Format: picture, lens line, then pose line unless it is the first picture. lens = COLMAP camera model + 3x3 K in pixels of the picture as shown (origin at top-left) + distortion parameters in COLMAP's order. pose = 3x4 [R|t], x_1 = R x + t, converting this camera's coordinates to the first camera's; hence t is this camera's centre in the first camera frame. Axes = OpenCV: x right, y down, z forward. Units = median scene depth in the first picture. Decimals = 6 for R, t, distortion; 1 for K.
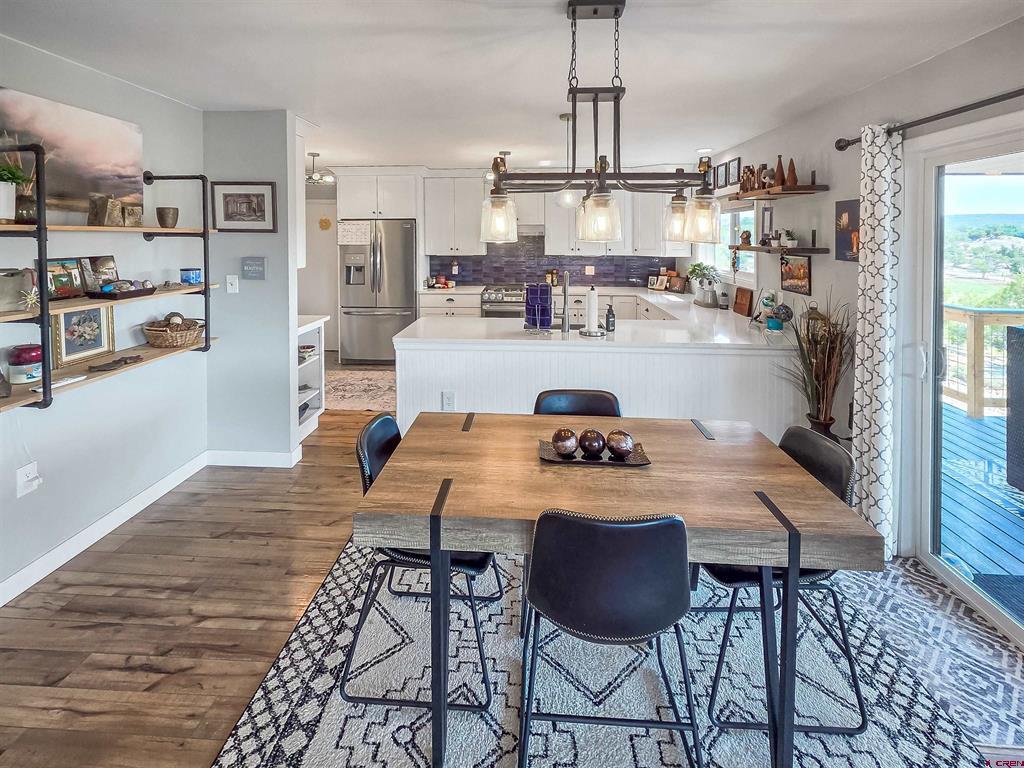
lens RADIAL K [[495.4, 0, 509.0], [0, 495.4, 254.1], [0, 0, 1]] dist [0.001380, 0.000113]
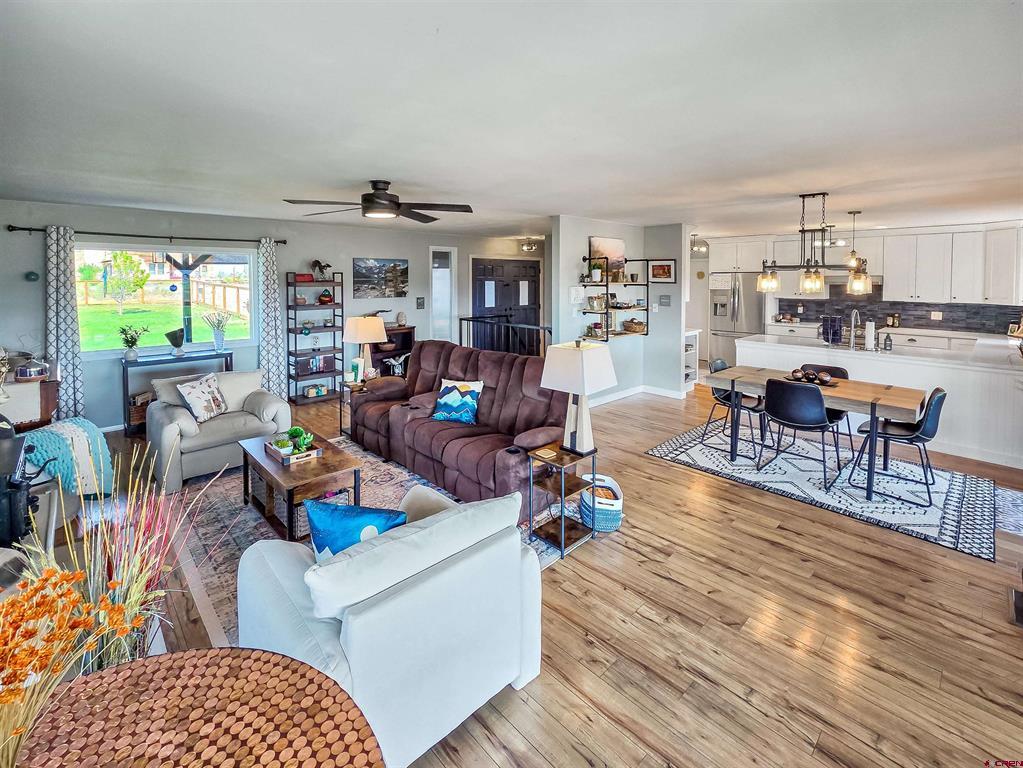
lens RADIAL K [[470.7, 0, 510.9], [0, 470.7, 278.3], [0, 0, 1]] dist [0.001310, 0.000736]
pose [[0.736915, 0.001678, -0.675983, 0.342282], [-0.026688, 0.999289, -0.026614, 0.004611], [0.675458, 0.037652, 0.736436, -0.892184]]
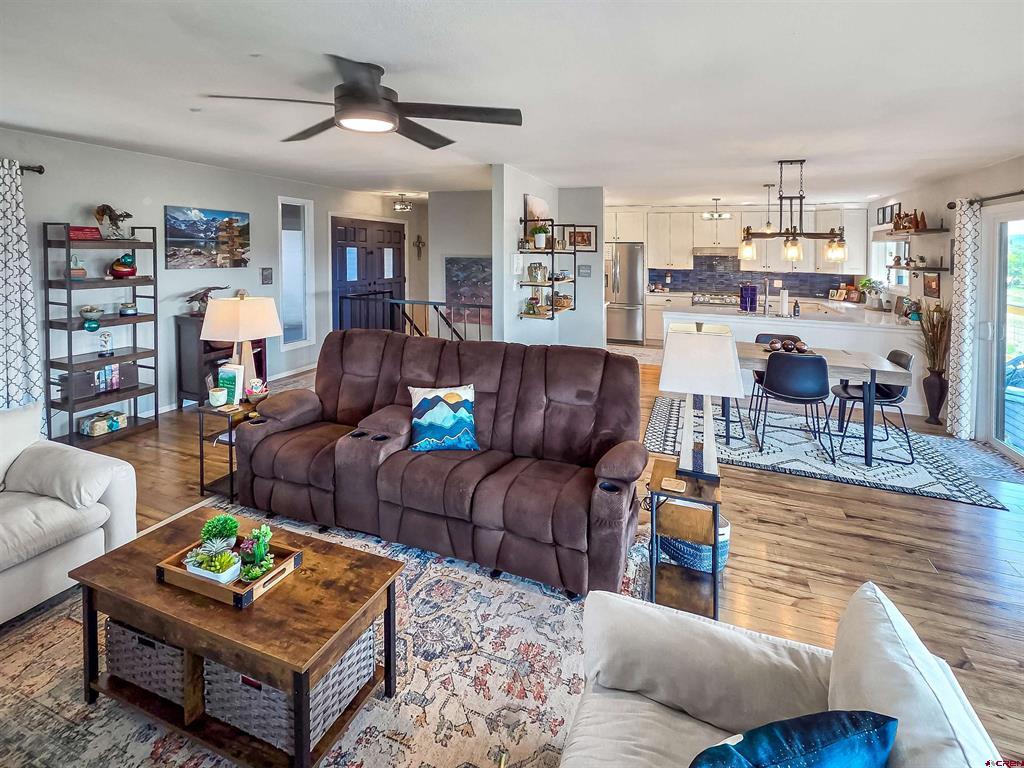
lens RADIAL K [[502.8, 0, 518.8], [0, 502.8, 251.6], [0, 0, 1]] dist [-0.000327, -0.000822]
pose [[0.955385, 0.015862, -0.294938, -0.189653], [-0.027663, 0.998973, -0.035882, 0.029811], [0.294066, 0.042440, 0.954842, -0.888815]]
